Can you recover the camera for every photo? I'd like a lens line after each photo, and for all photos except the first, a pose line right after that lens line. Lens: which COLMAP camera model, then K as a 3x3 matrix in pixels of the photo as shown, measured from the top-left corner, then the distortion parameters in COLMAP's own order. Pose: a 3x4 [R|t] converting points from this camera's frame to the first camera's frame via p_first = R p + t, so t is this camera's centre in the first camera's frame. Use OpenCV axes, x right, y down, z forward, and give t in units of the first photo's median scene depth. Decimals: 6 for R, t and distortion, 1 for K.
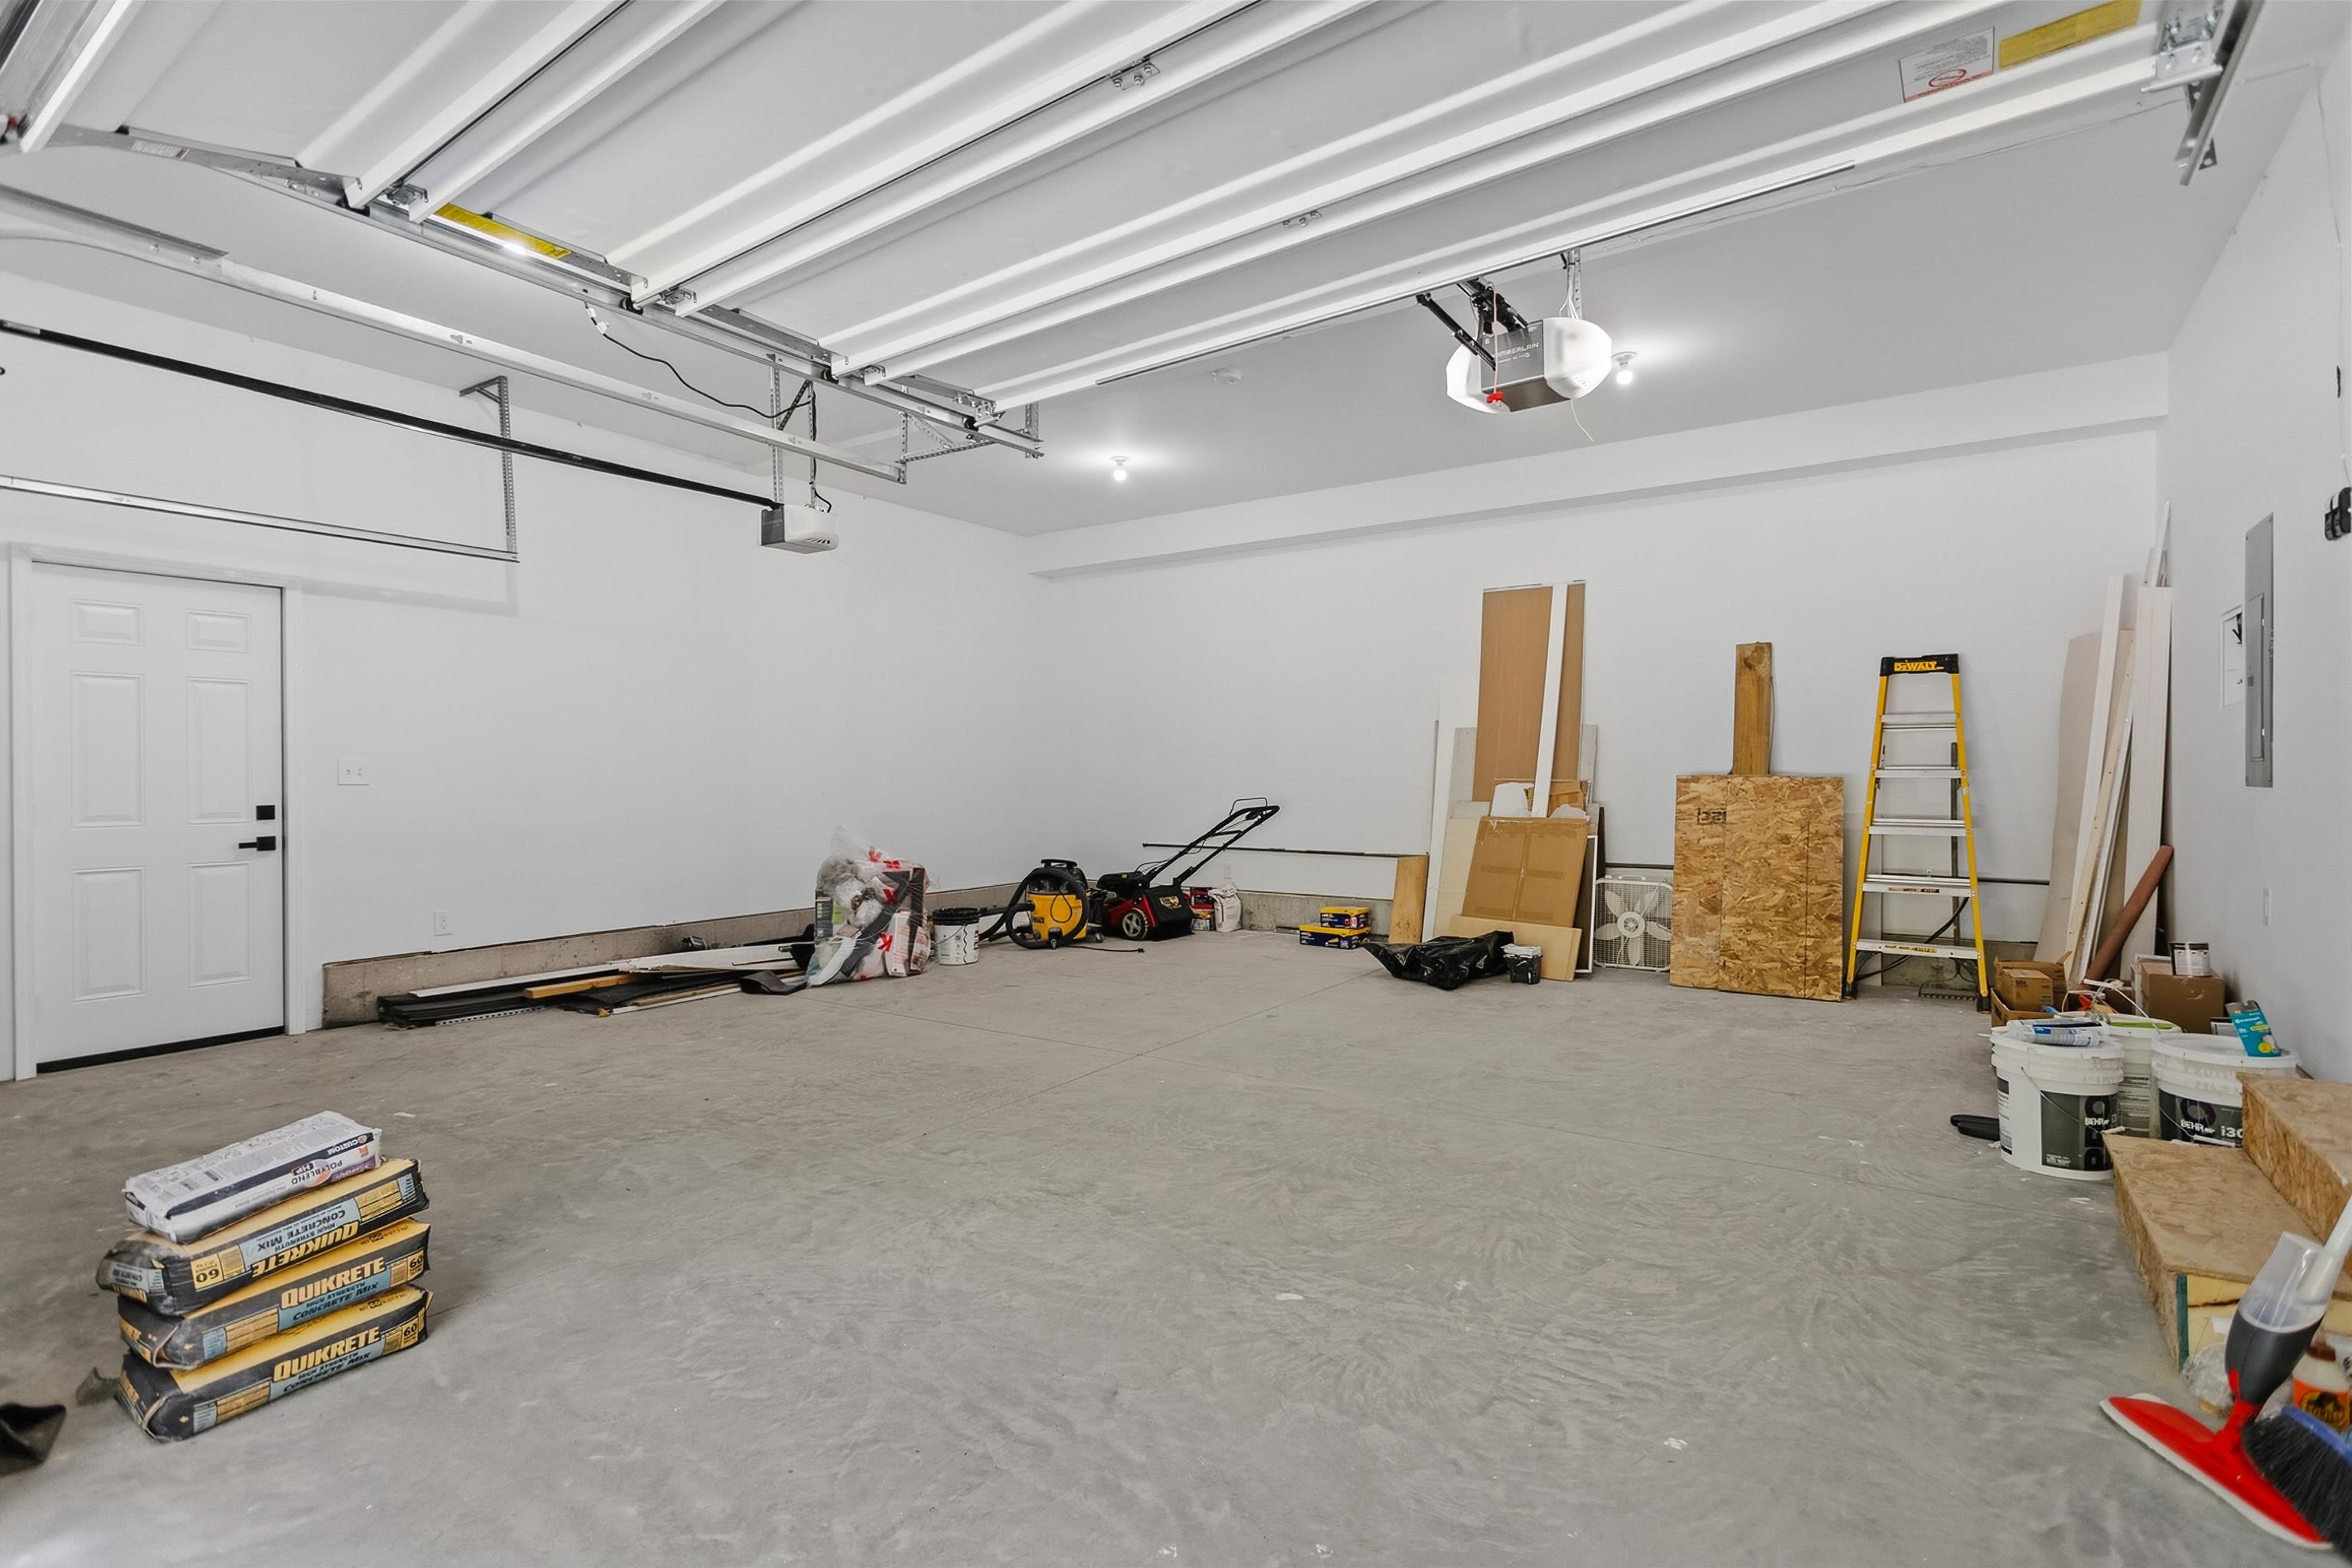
lens RADIAL K [[1089.1, 0, 1194.2], [0, 1089.1, 784.9], [0, 0, 1]] dist [-0.000685, 0.000536]
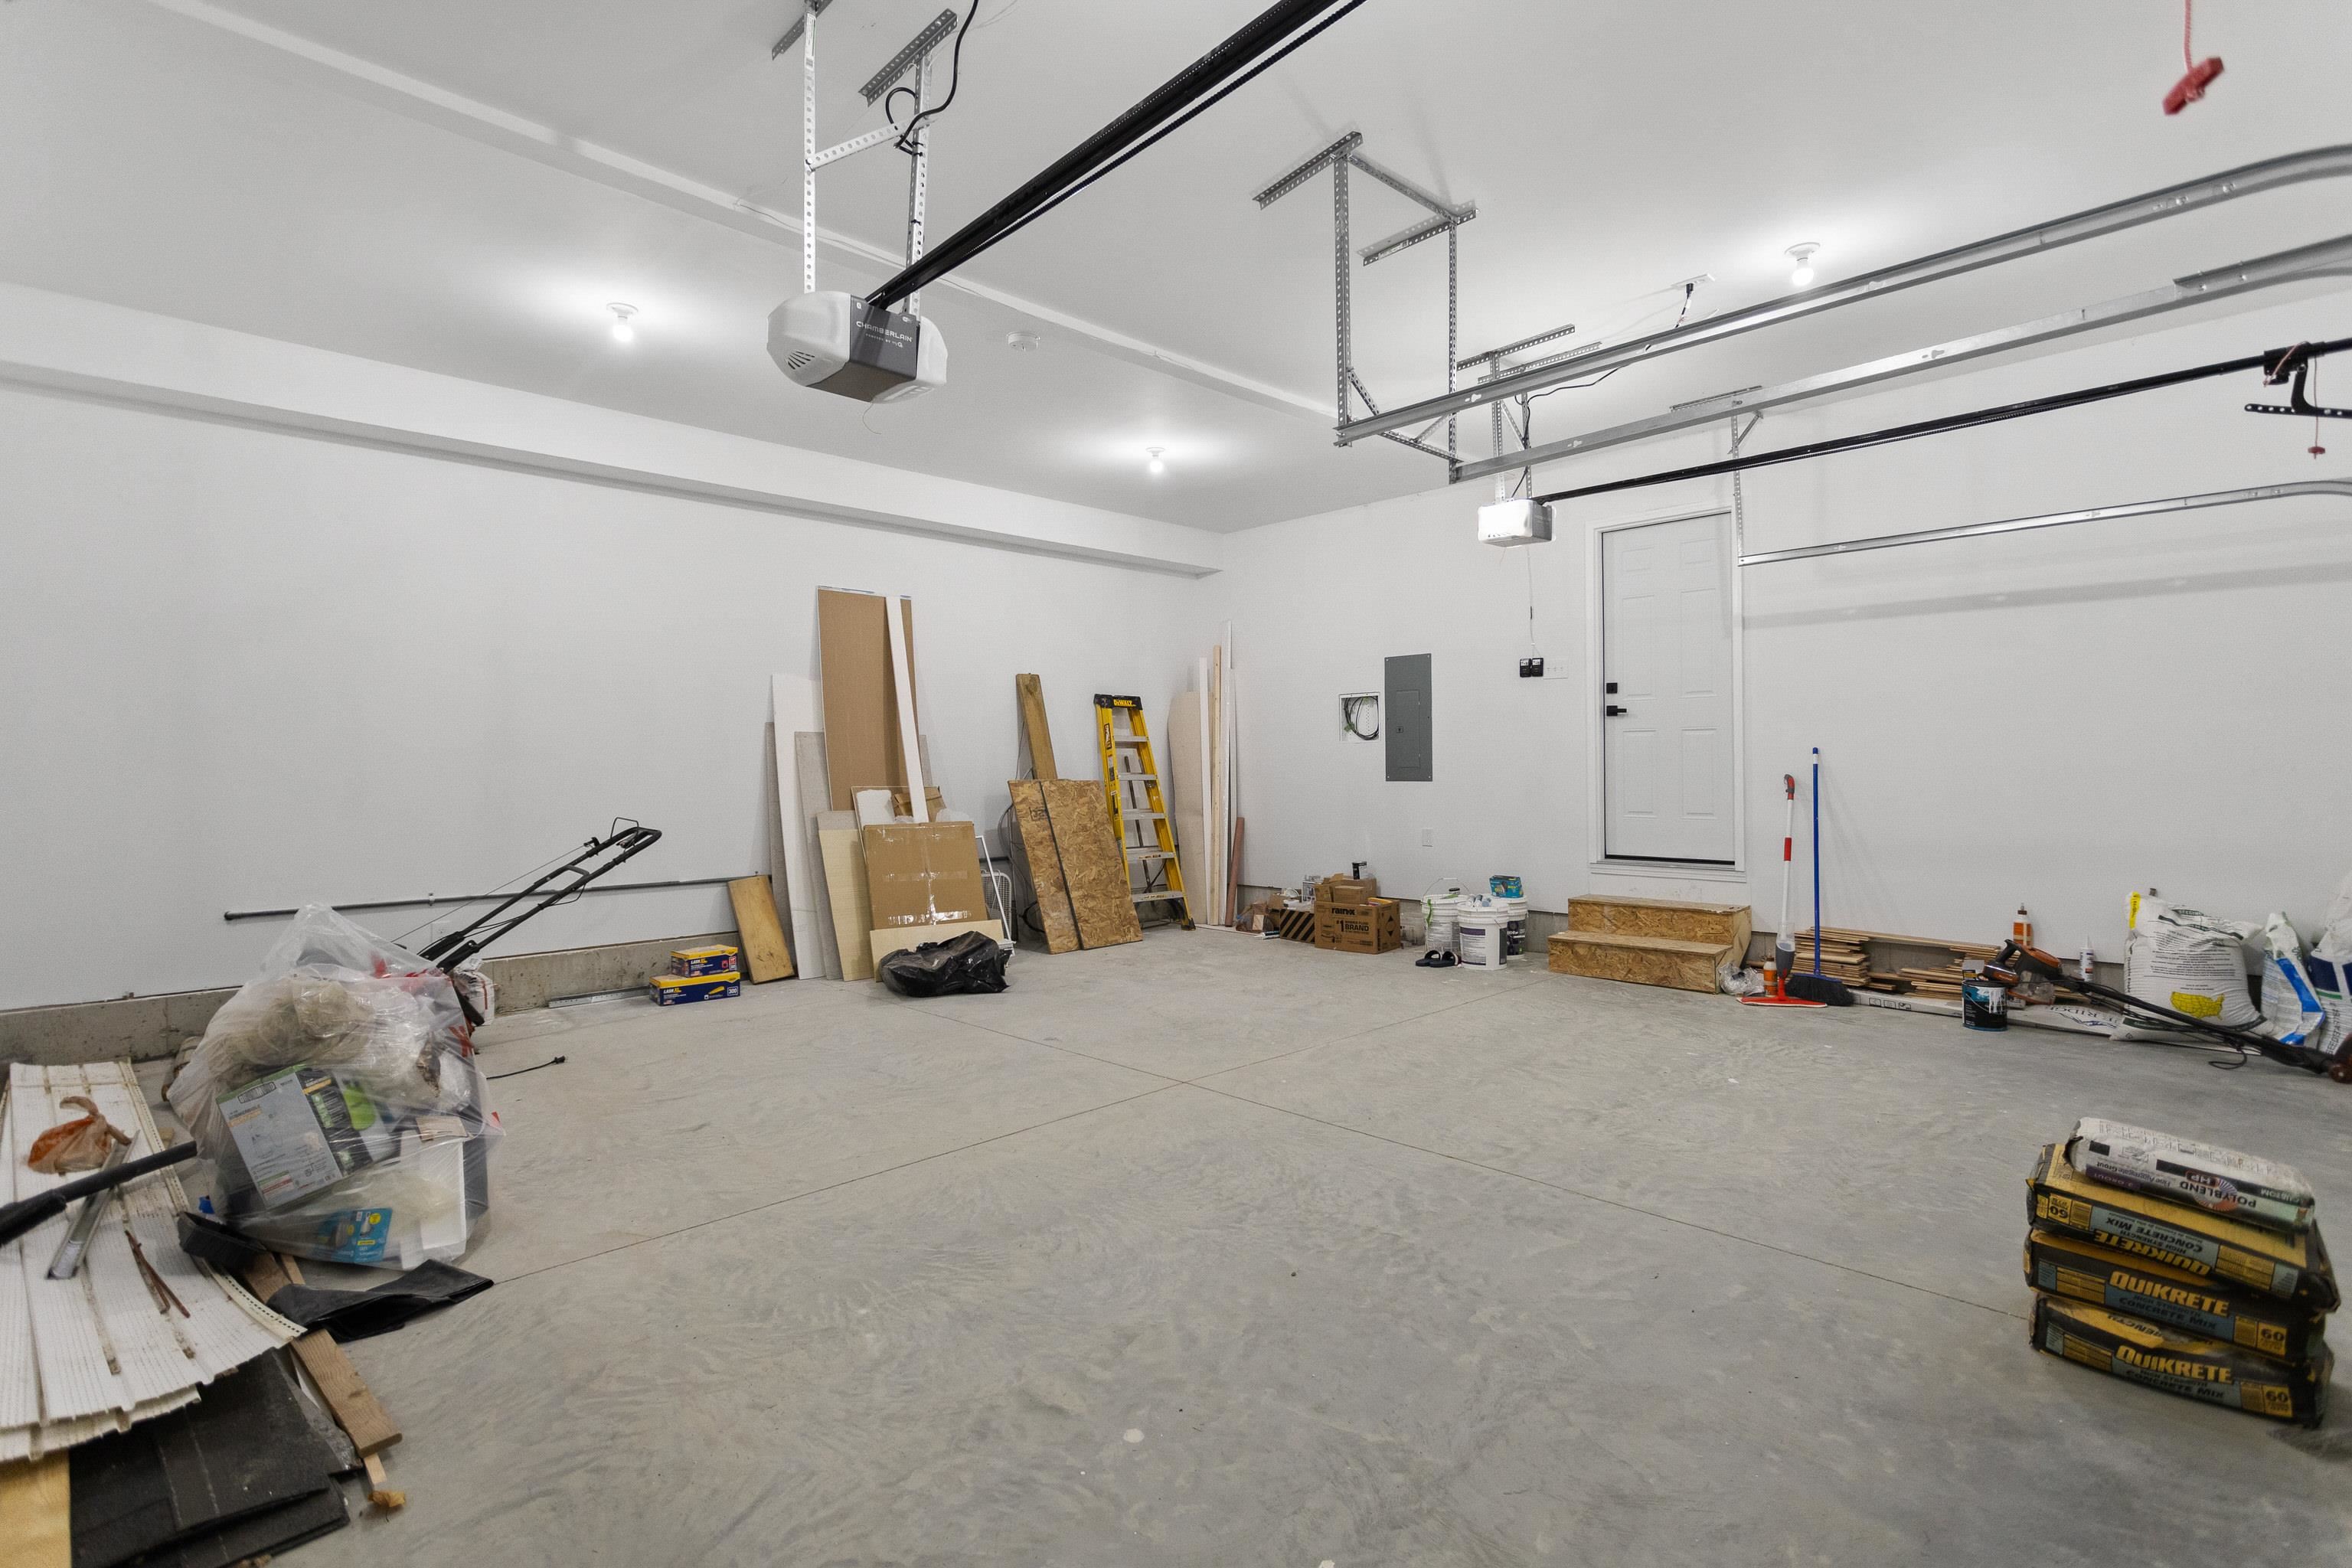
lens RADIAL K [[1089.1, 0, 1195.3], [0, 1089.1, 780.8], [0, 0, 1]] dist [-0.000685, 0.000536]
pose [[0.216205, -0.010012, 0.976297, -1.181119], [0.019707, 0.999788, 0.005888, -0.019957], [-0.976149, 0.017967, 0.216357, 0.967163]]
